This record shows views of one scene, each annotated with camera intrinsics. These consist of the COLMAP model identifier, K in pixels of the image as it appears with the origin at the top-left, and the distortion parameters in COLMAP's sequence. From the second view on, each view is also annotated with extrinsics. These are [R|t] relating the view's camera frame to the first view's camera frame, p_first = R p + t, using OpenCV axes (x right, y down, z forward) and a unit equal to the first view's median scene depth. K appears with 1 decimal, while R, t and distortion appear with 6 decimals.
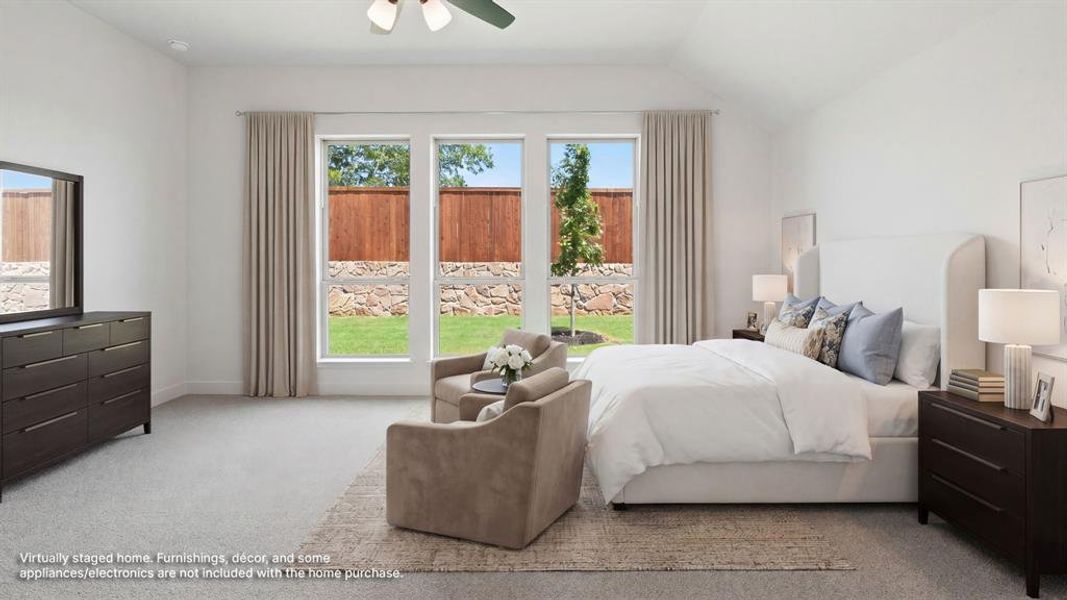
lens RADIAL K [[460.8, 0, 531.6], [0, 460.8, 261.2], [0, 0, 1]] dist [-0.000606, -0.000076]
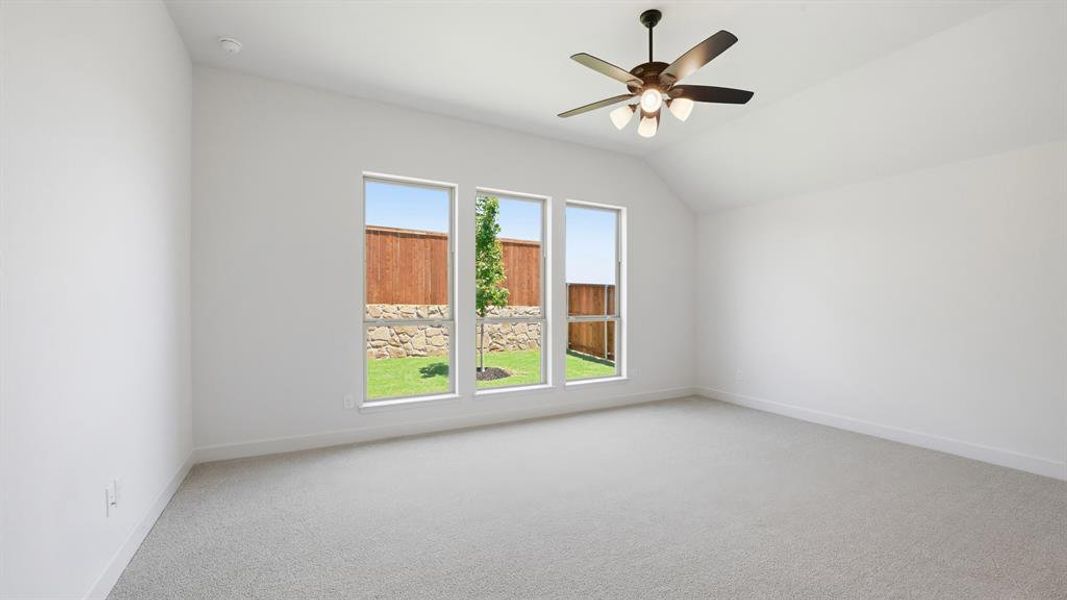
lens RADIAL K [[465.8, 0, 533.5], [0, 465.8, 300.0], [0, 0, 1]] dist [-0.000567, -0.000106]
pose [[0.855686, 0.006990, 0.517447, -0.389904], [-0.001921, 0.999945, -0.010333, 0.003461], [-0.517491, 0.007848, 0.855653, -0.009479]]
